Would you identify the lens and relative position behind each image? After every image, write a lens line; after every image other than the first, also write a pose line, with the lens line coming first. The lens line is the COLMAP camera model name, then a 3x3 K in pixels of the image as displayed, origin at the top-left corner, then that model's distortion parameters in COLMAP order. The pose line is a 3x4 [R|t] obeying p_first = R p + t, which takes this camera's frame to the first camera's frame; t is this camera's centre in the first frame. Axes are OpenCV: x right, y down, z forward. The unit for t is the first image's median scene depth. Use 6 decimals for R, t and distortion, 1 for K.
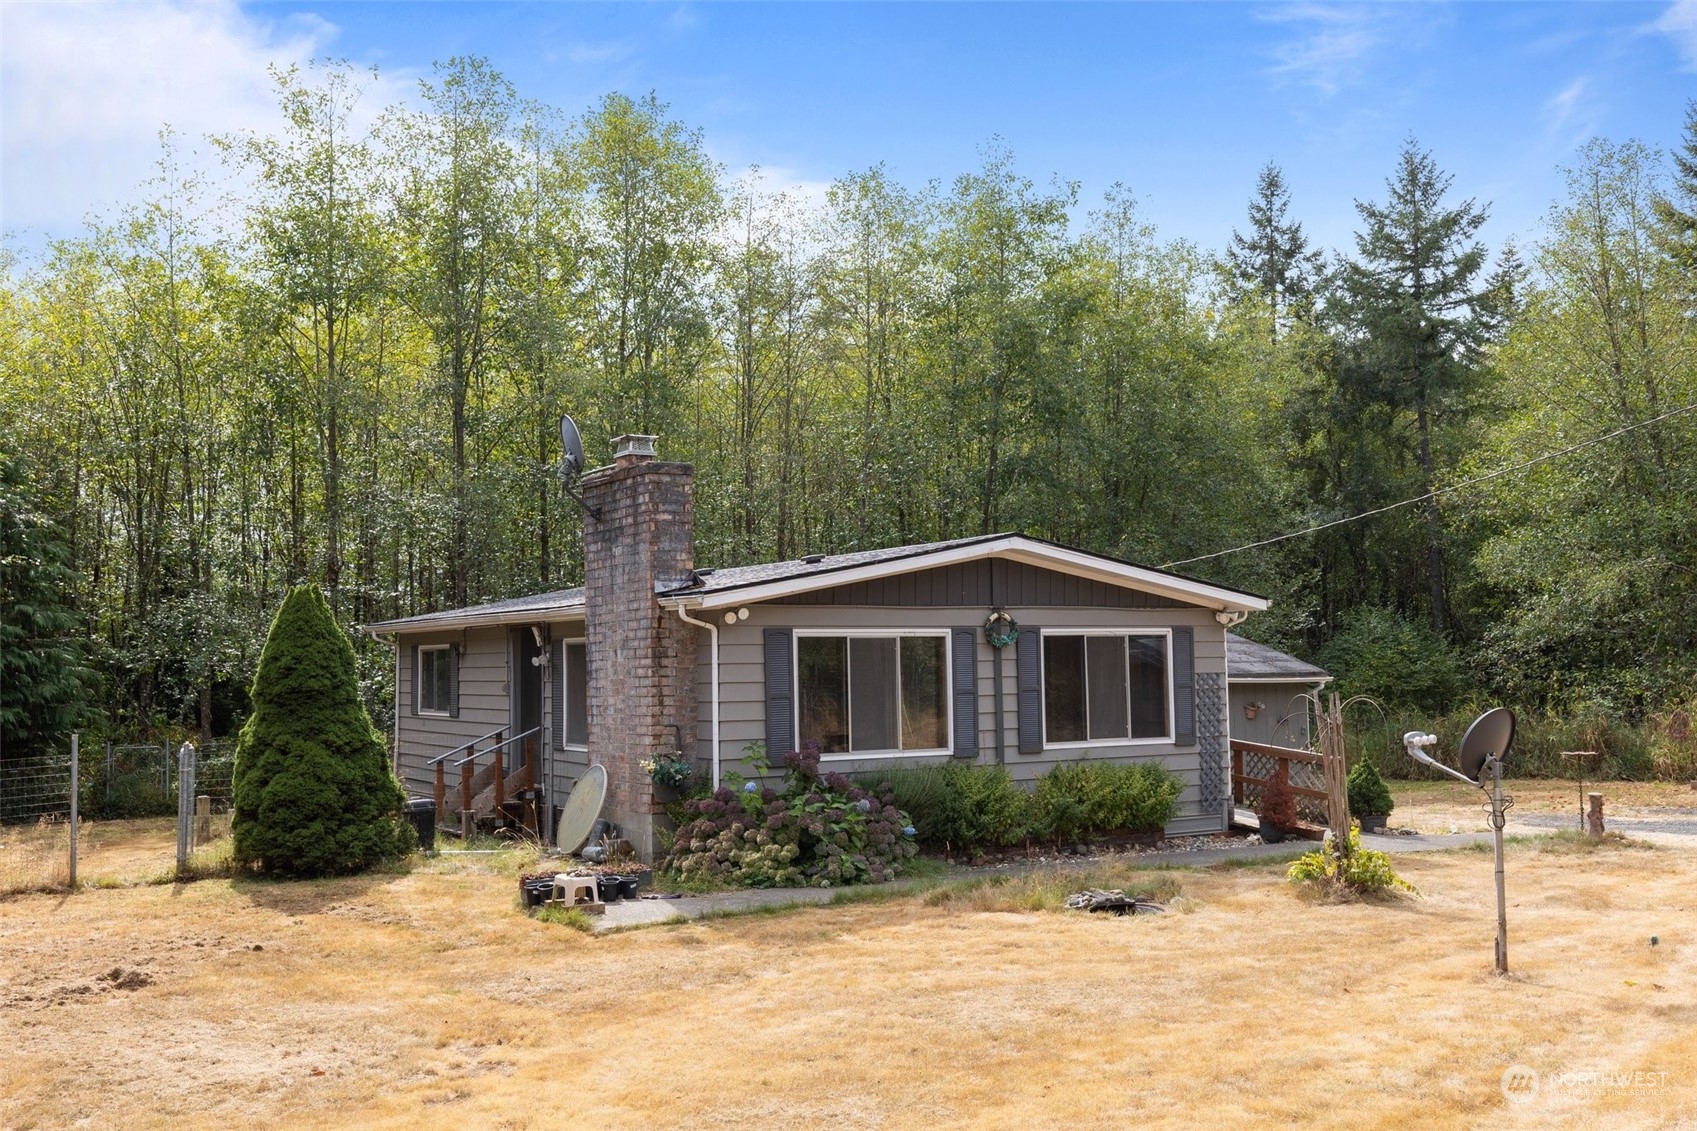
lens RADIAL K [[1608.3, 0, 873.6], [0, 1608.3, 531.5], [0, 0, 1]] dist [0.002052, 0.000000]
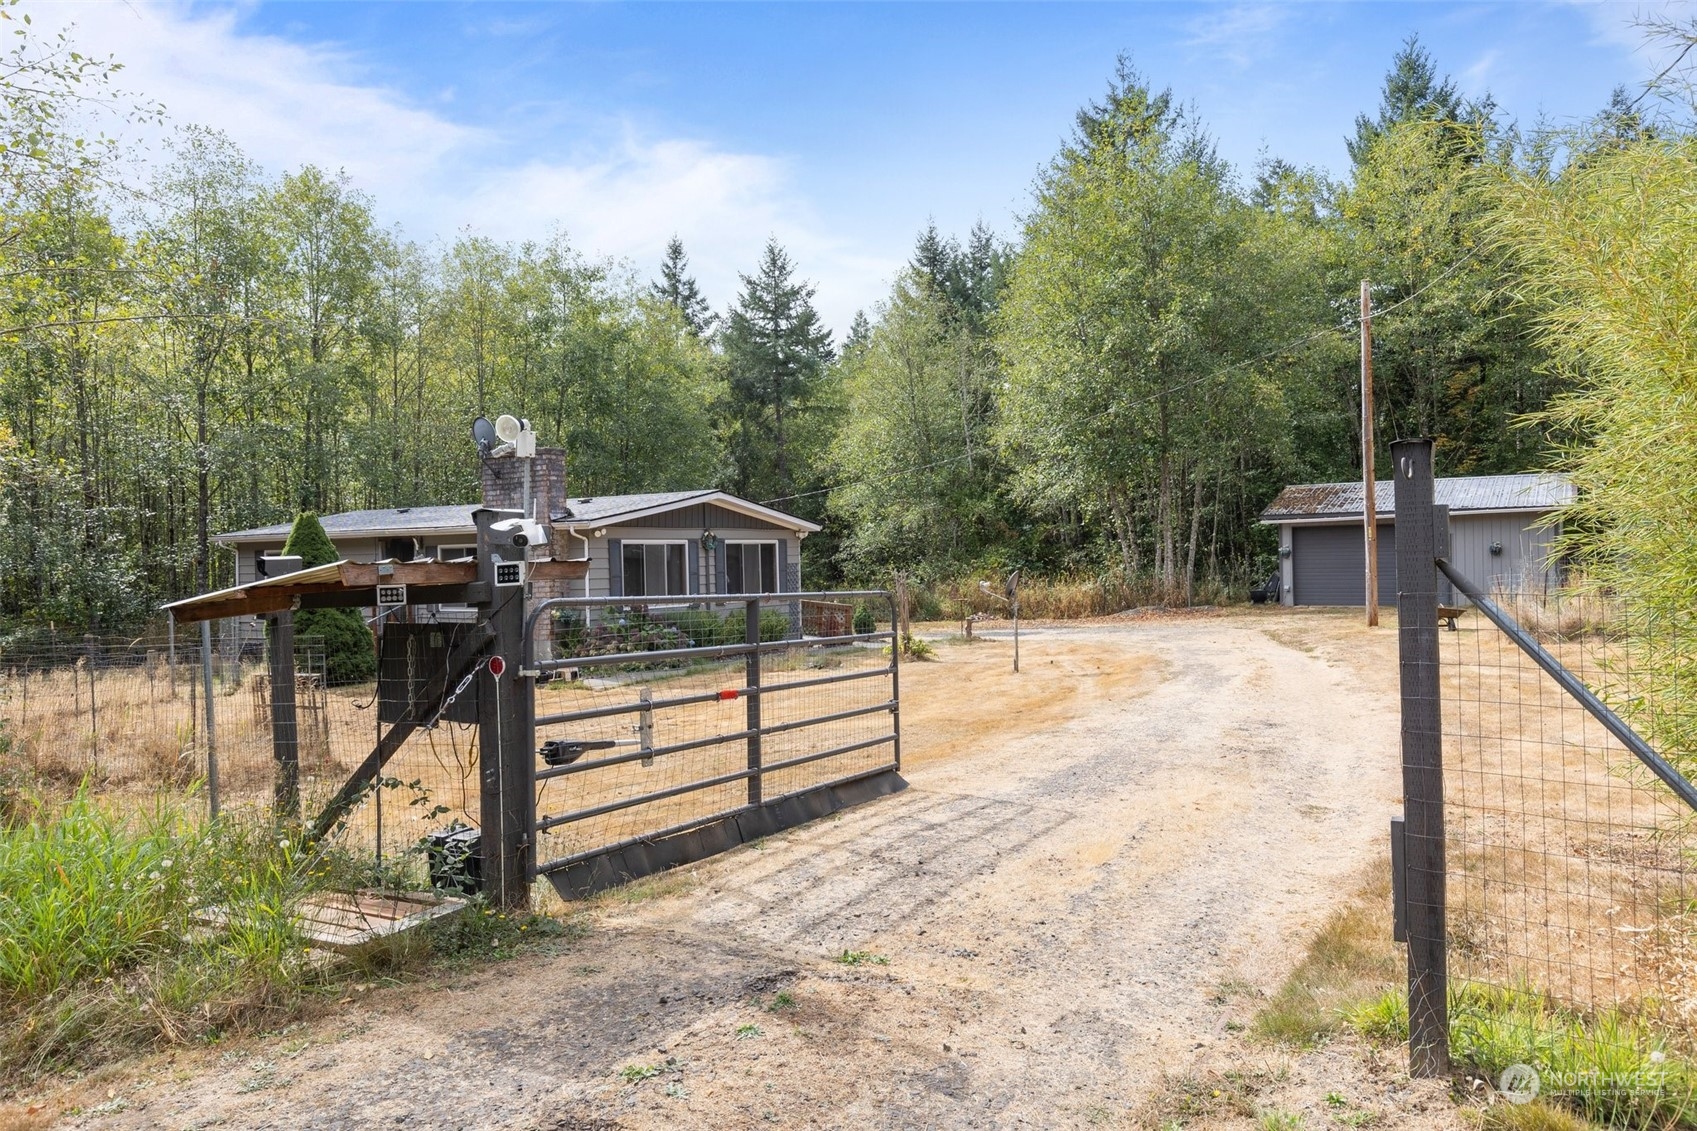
lens RADIAL K [[1181.7, 0, 851.8], [0, 1181.7, 536.1], [0, 0, 1]] dist [-0.016399, 0.000591]
pose [[0.890745, 0.004119, 0.454484, -0.213685], [-0.029349, 0.998393, 0.048473, -0.008846], [-0.453554, -0.056516, 0.889435, -0.167878]]
